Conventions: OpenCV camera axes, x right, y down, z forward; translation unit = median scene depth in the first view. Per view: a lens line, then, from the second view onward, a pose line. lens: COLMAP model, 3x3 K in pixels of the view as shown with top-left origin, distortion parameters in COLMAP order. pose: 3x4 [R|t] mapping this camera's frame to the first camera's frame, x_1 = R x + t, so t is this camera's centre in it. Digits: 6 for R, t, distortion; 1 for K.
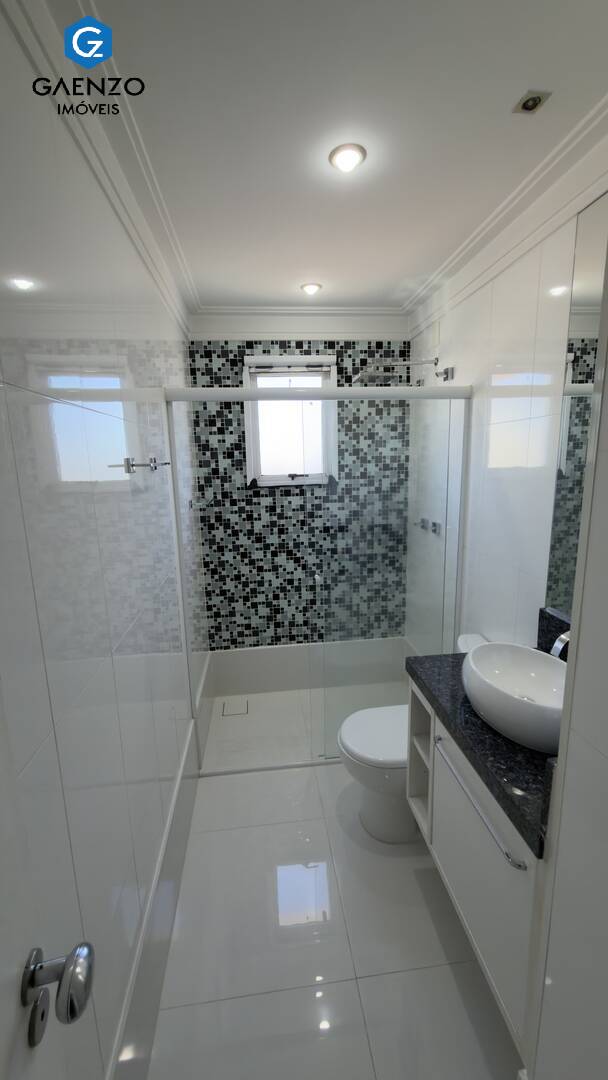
lens RADIAL K [[431.1, 0, 299.9], [0, 431.1, 538.8], [0, 0, 1]] dist [-0.001218, -0.001022]
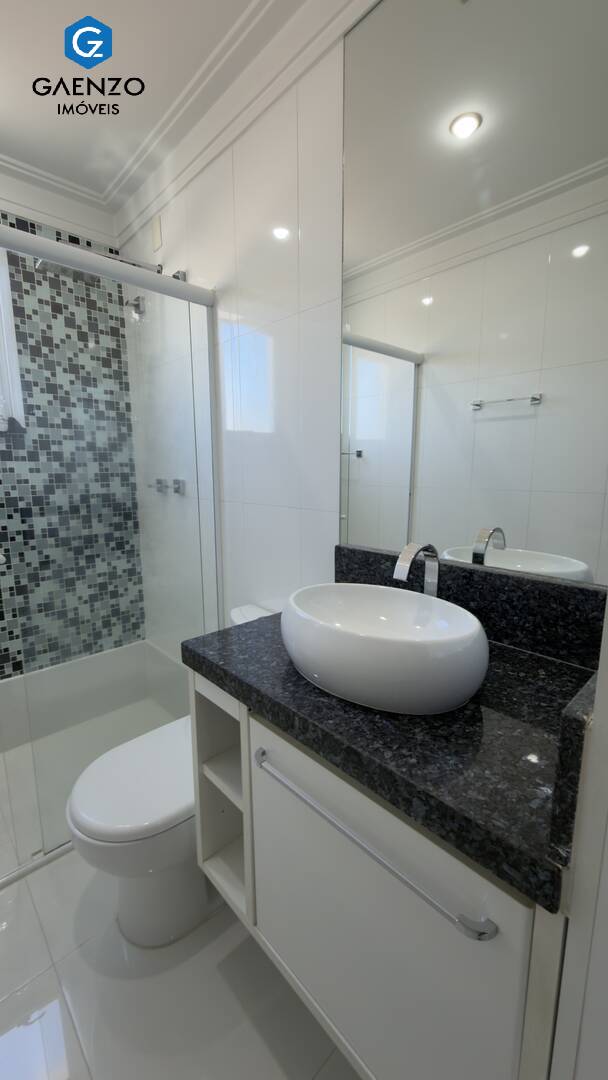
lens RADIAL K [[431.1, 0, 301.6], [0, 431.1, 543.7], [0, 0, 1]] dist [-0.001218, -0.001022]
pose [[0.795693, -0.079752, 0.600427, 0.014092], [0.092669, 0.995652, 0.009443, 0.078677], [-0.598569, 0.048127, 0.799624, 0.215722]]
